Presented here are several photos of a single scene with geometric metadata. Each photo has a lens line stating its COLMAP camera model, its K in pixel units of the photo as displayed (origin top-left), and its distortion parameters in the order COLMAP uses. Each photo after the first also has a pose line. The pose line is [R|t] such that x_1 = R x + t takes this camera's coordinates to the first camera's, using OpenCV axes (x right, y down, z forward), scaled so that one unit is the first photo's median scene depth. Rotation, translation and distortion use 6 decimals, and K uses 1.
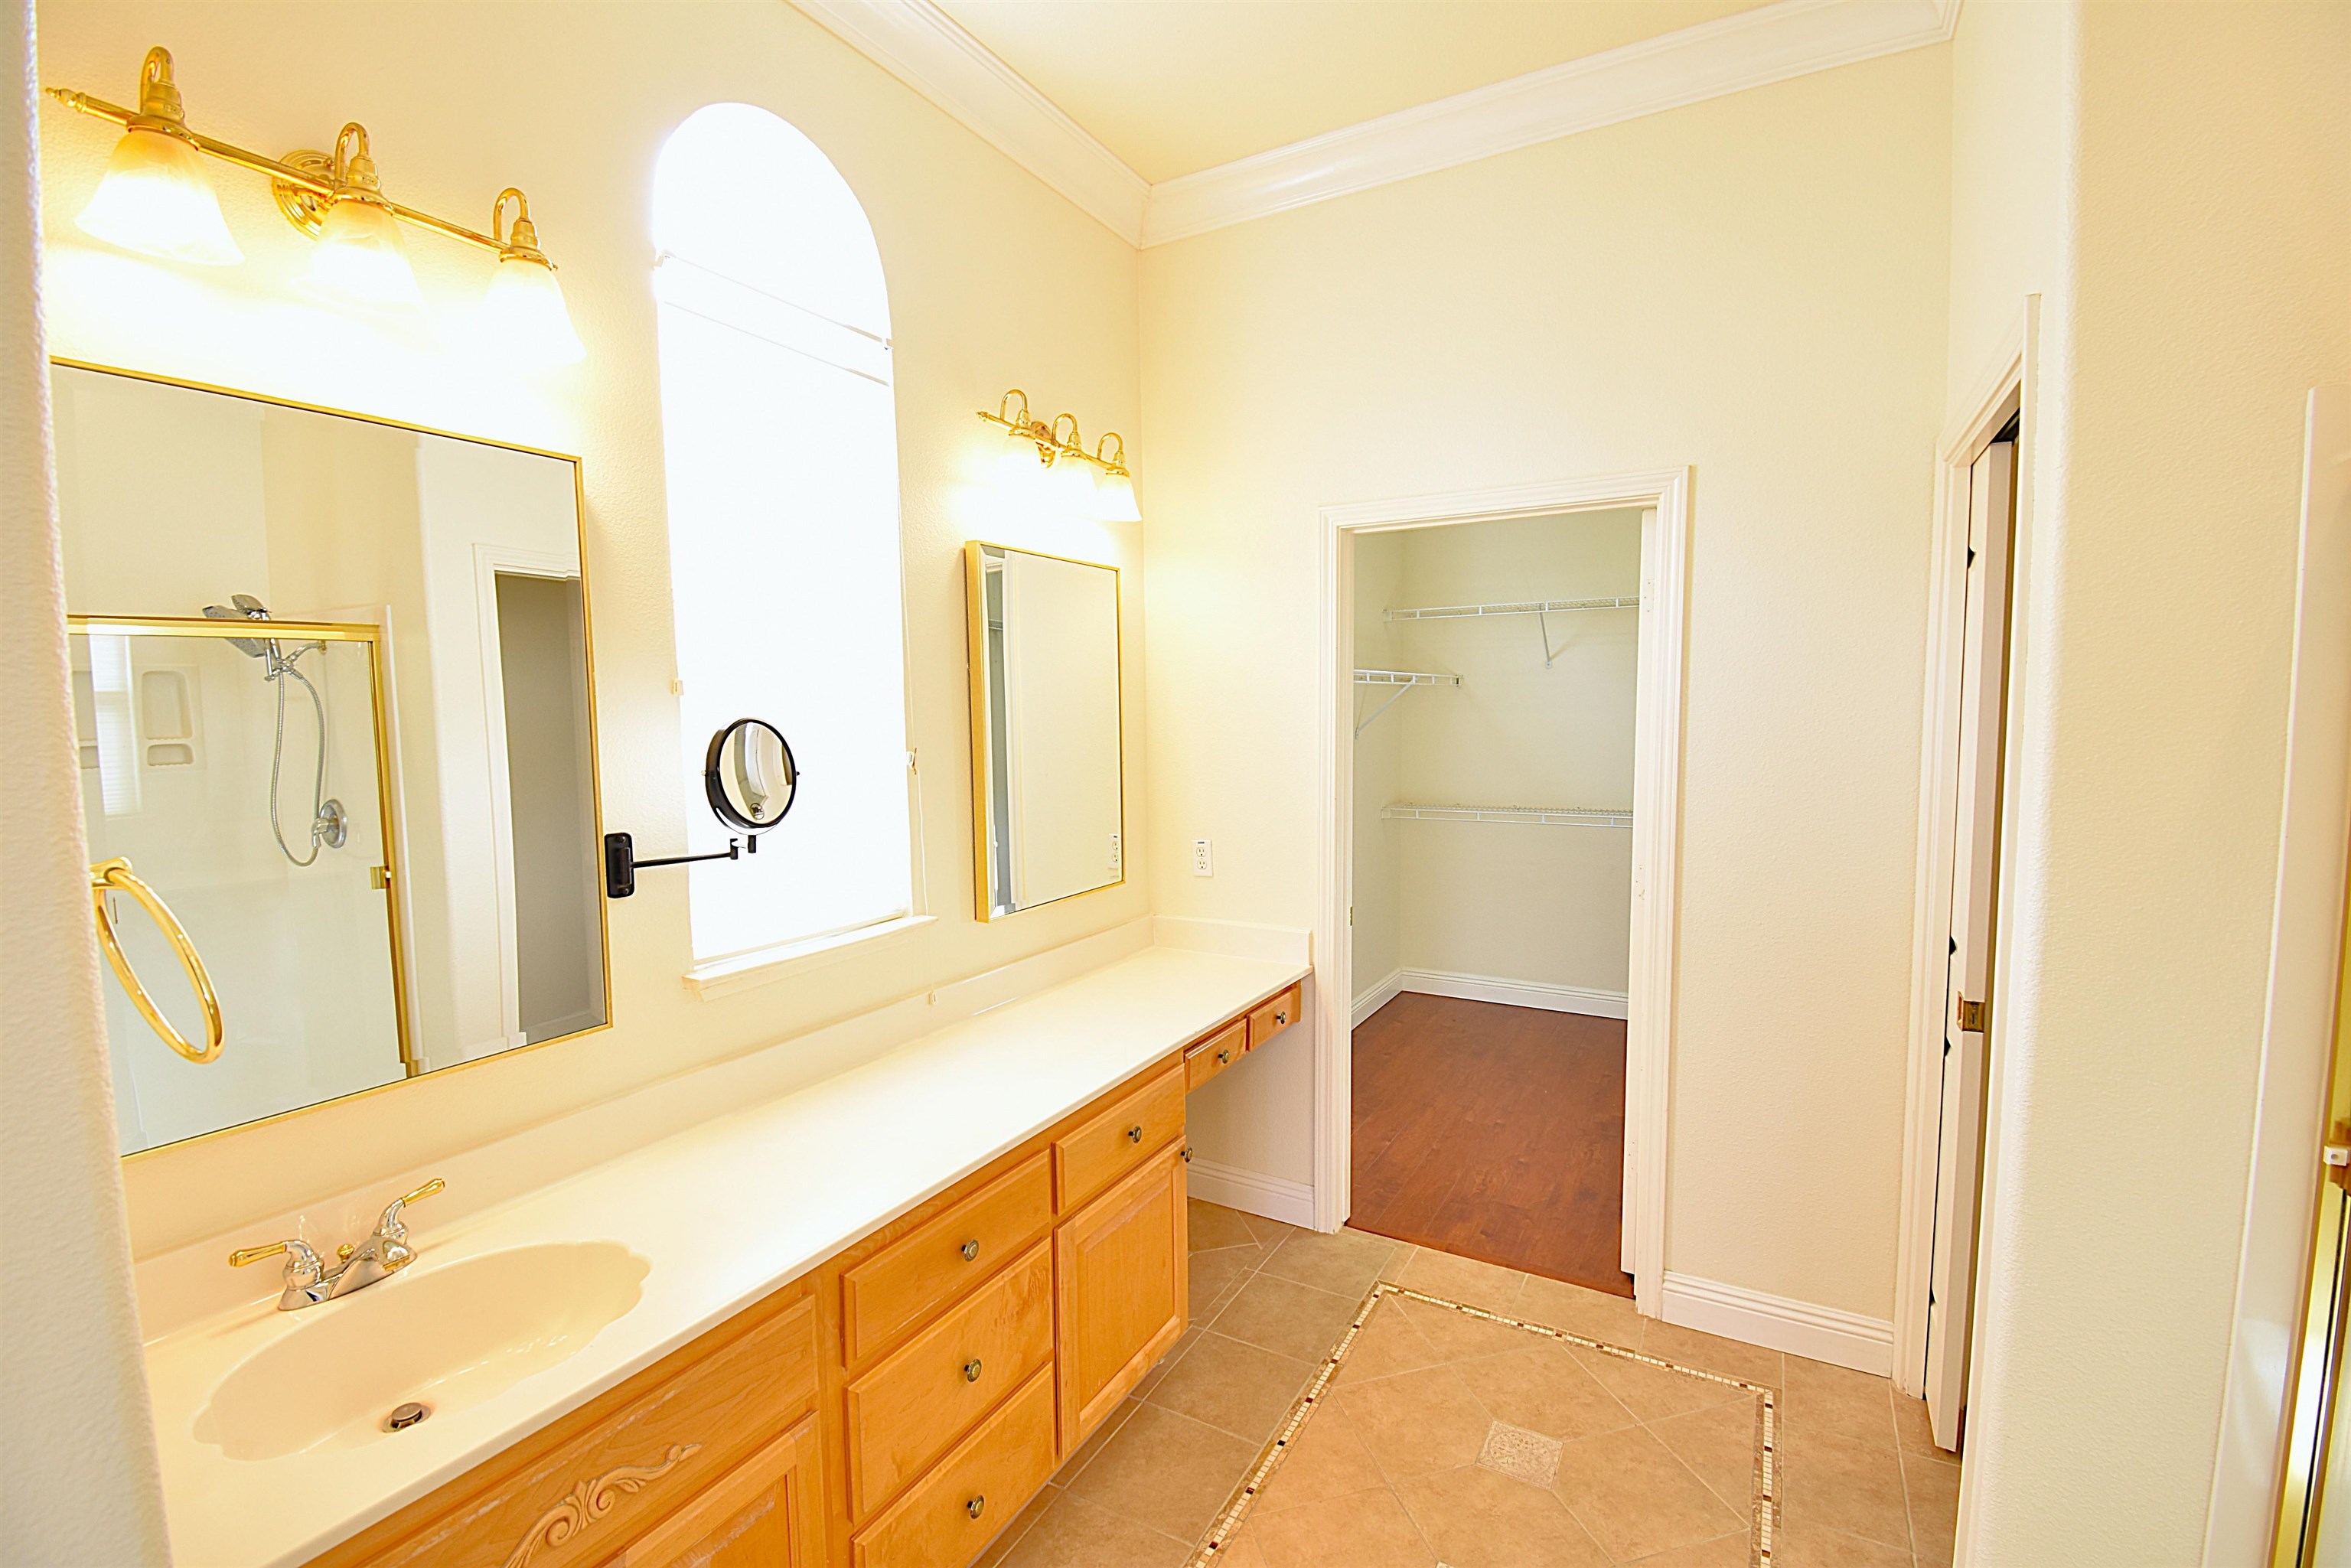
lens RADIAL K [[1035.0, 0, 1216.6], [0, 1035.0, 775.2], [0, 0, 1]] dist [0.003052, -0.014137]
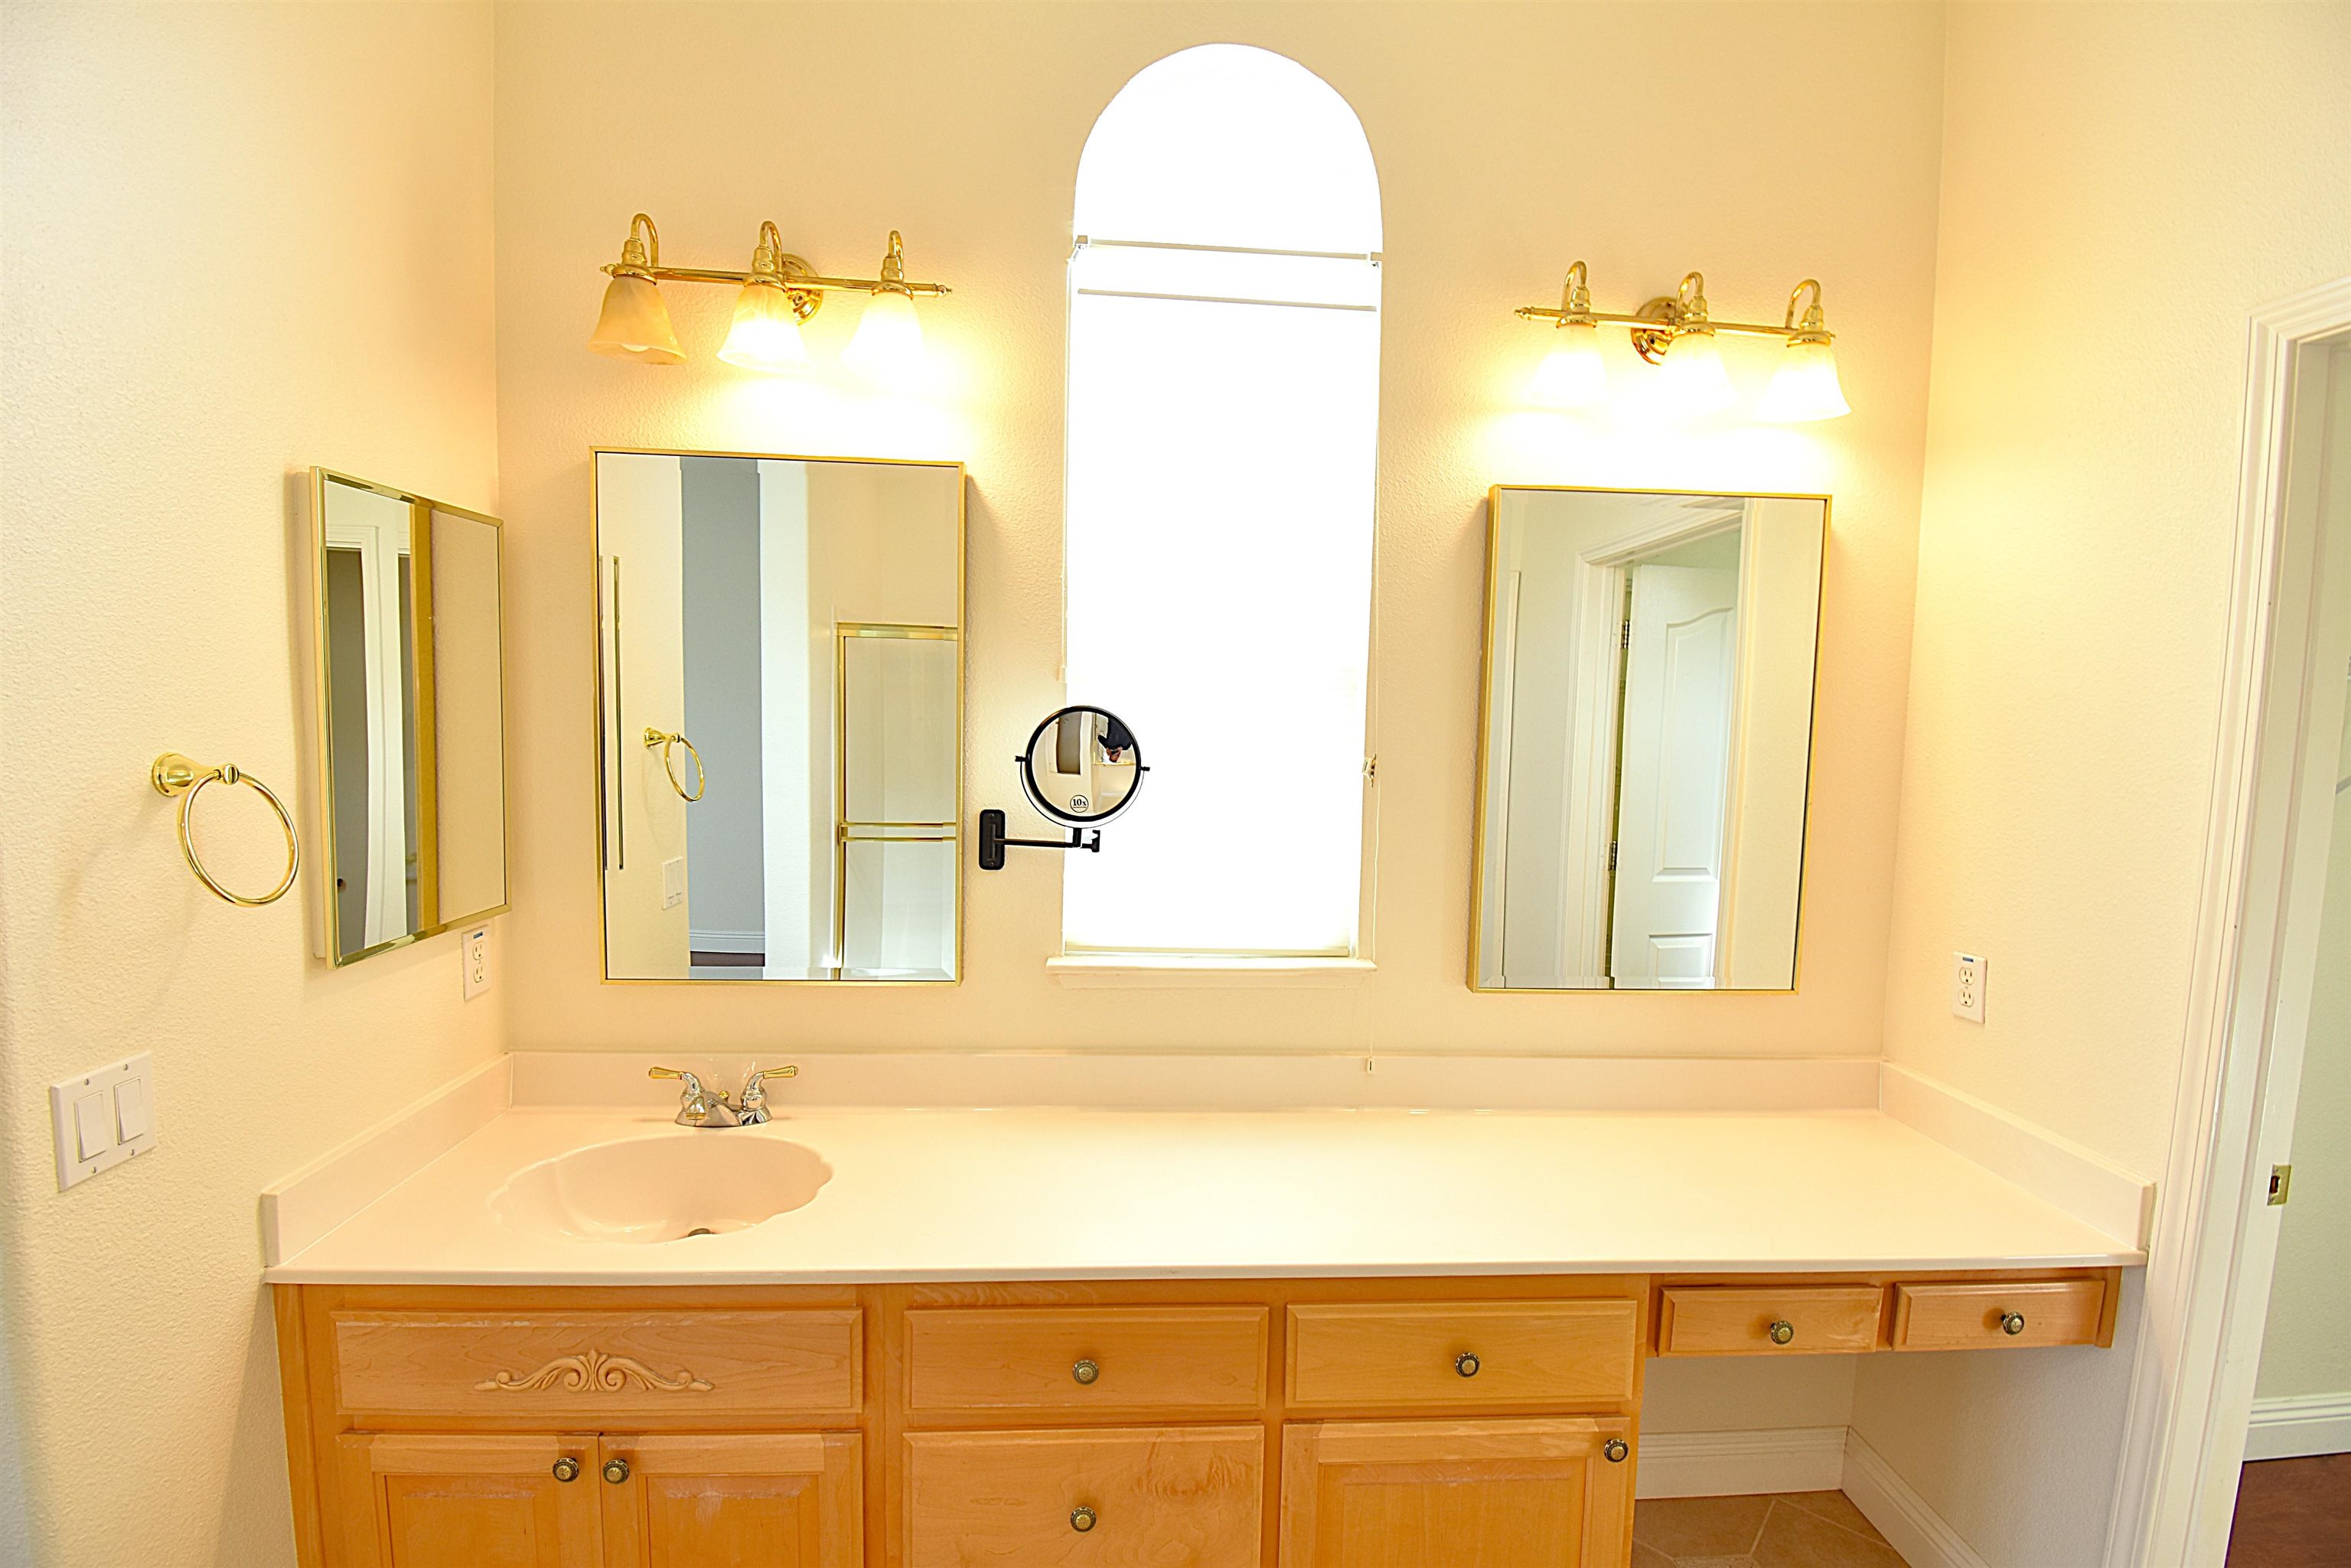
lens RADIAL K [[1035.0, 0, 1172.3], [0, 1035.0, 782.3], [0, 0, 1]] dist [0.003052, -0.014137]
pose [[0.520978, 0.079666, -0.849844, 0.380577], [-0.085275, 0.995512, 0.041045, -0.028641], [0.849300, 0.051087, 0.525434, 0.529805]]
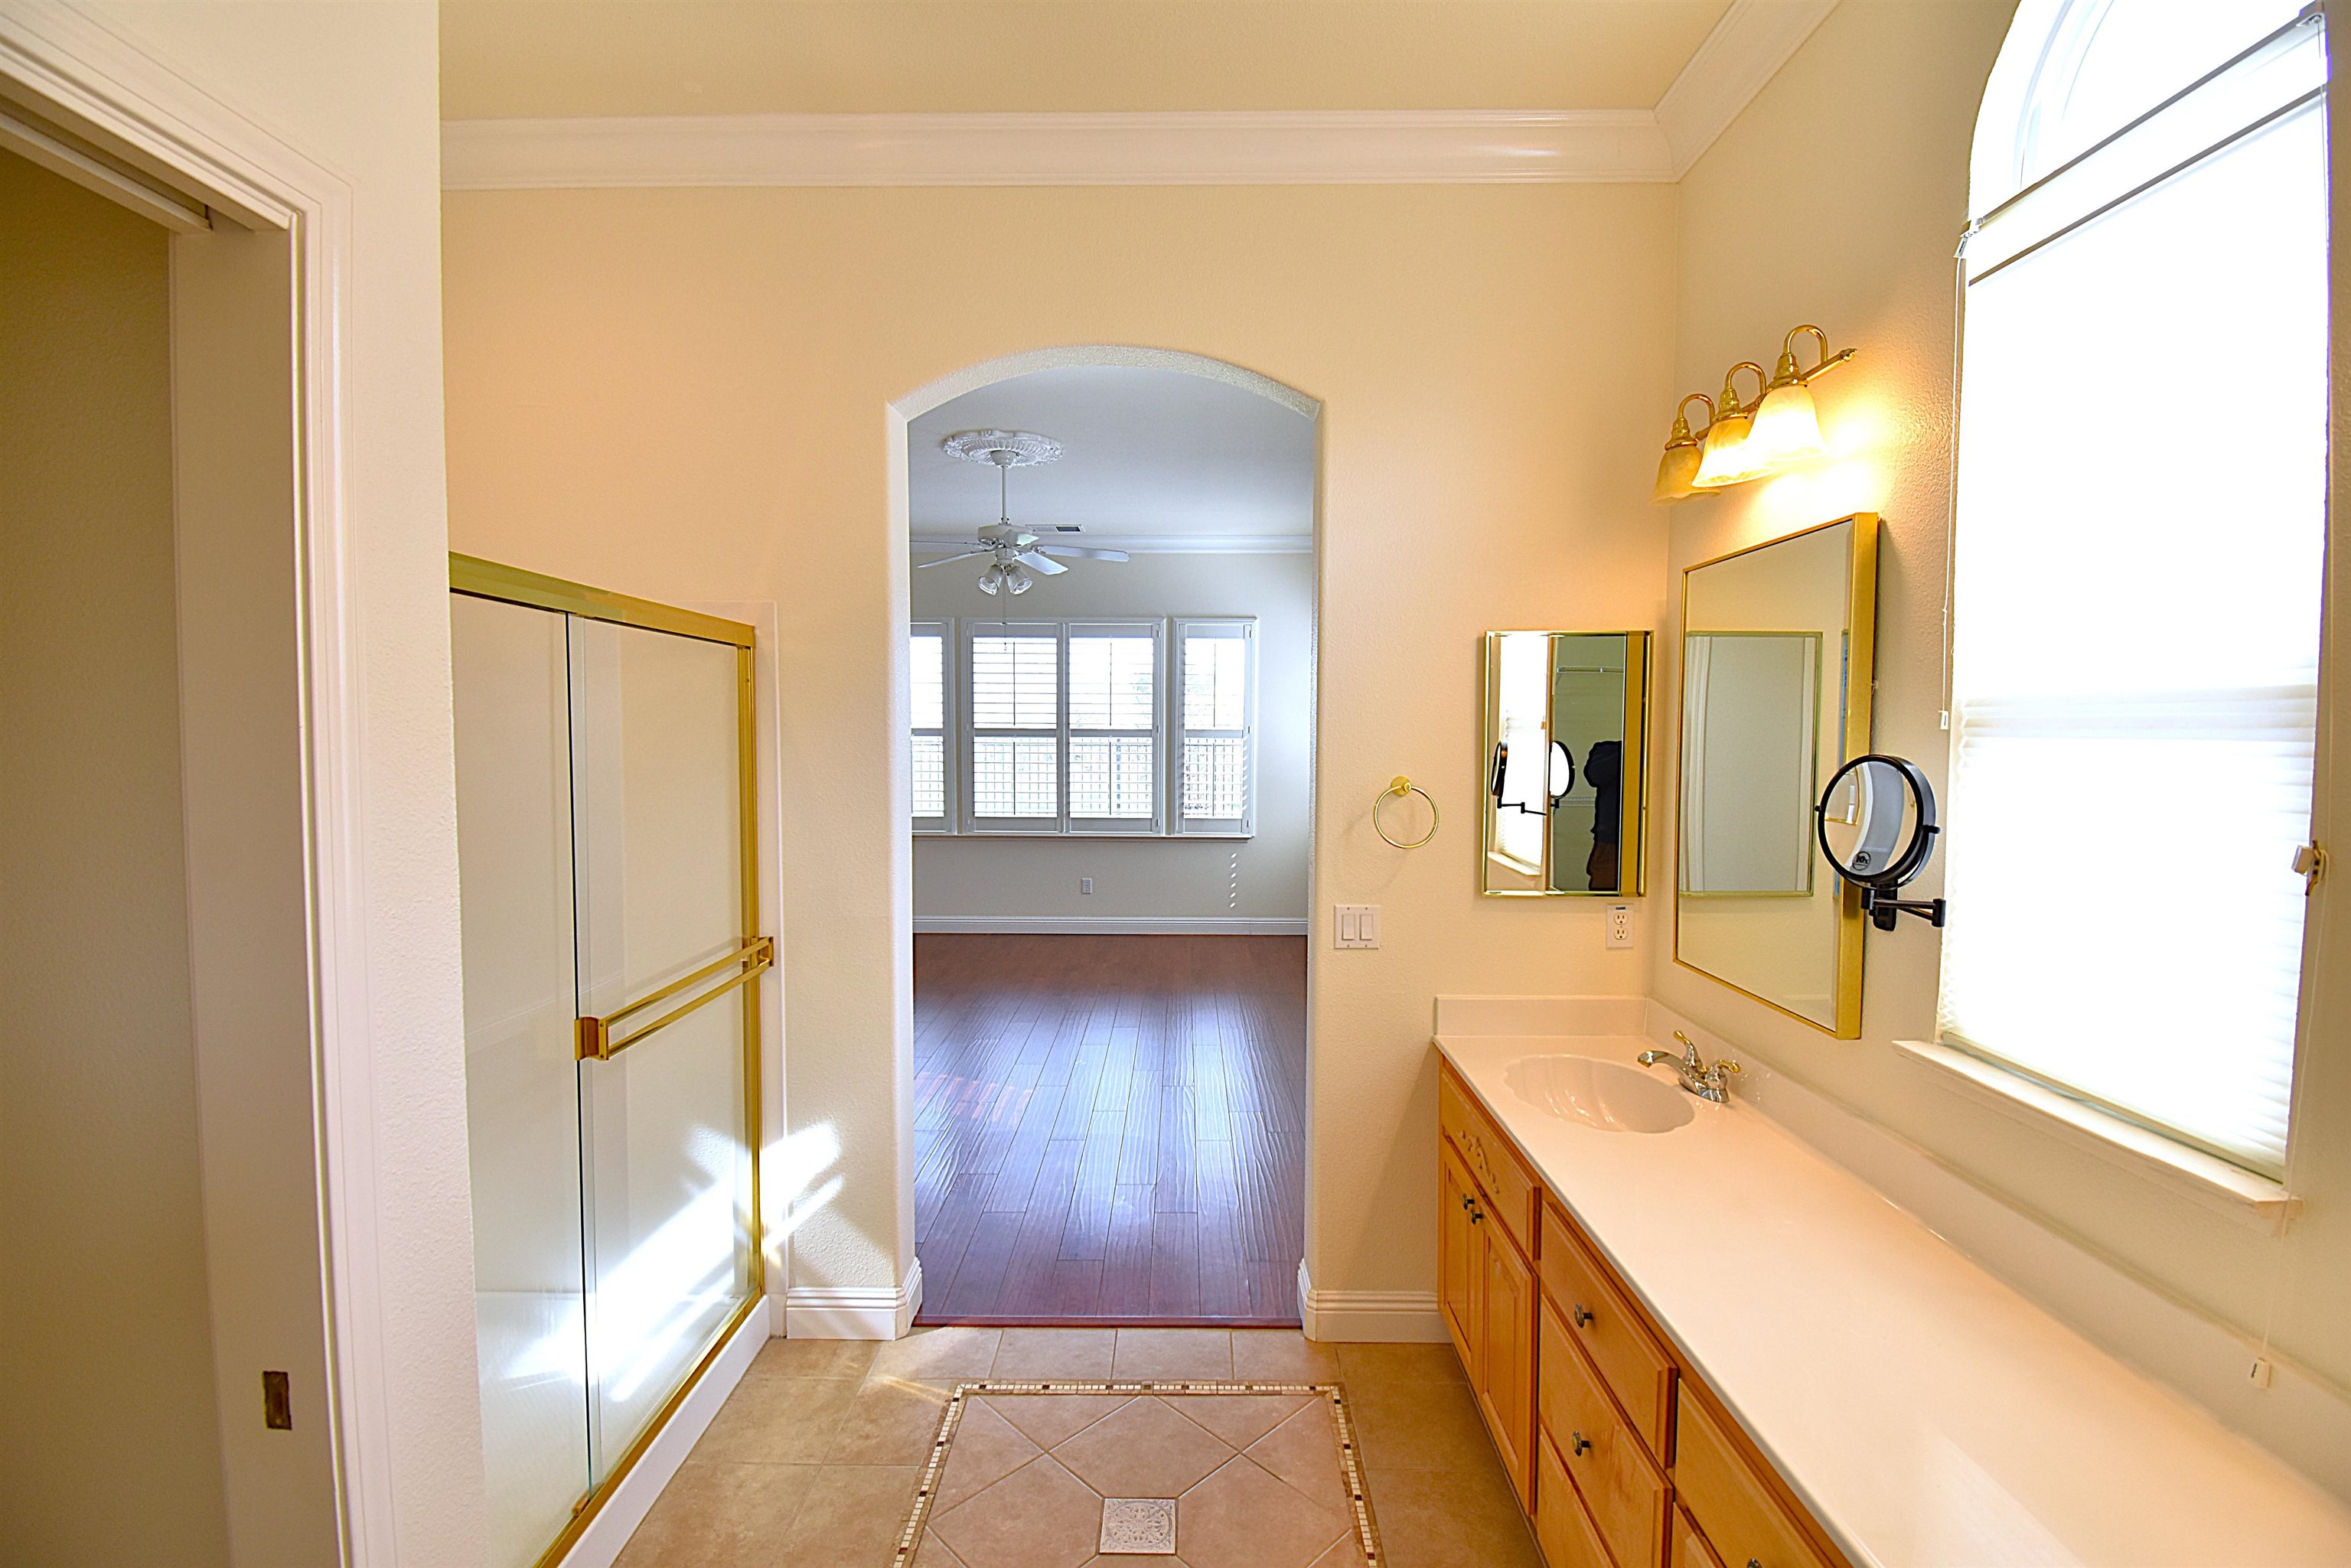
lens RADIAL K [[1035.0, 0, 1184.5], [0, 1035.0, 774.7], [0, 0, 1]] dist [0.003052, -0.014137]
pose [[-0.883756, 0.023298, -0.467368, 0.439773], [-0.029995, 0.993886, 0.106262, -0.105438], [0.466986, 0.107929, -0.877653, 1.382113]]
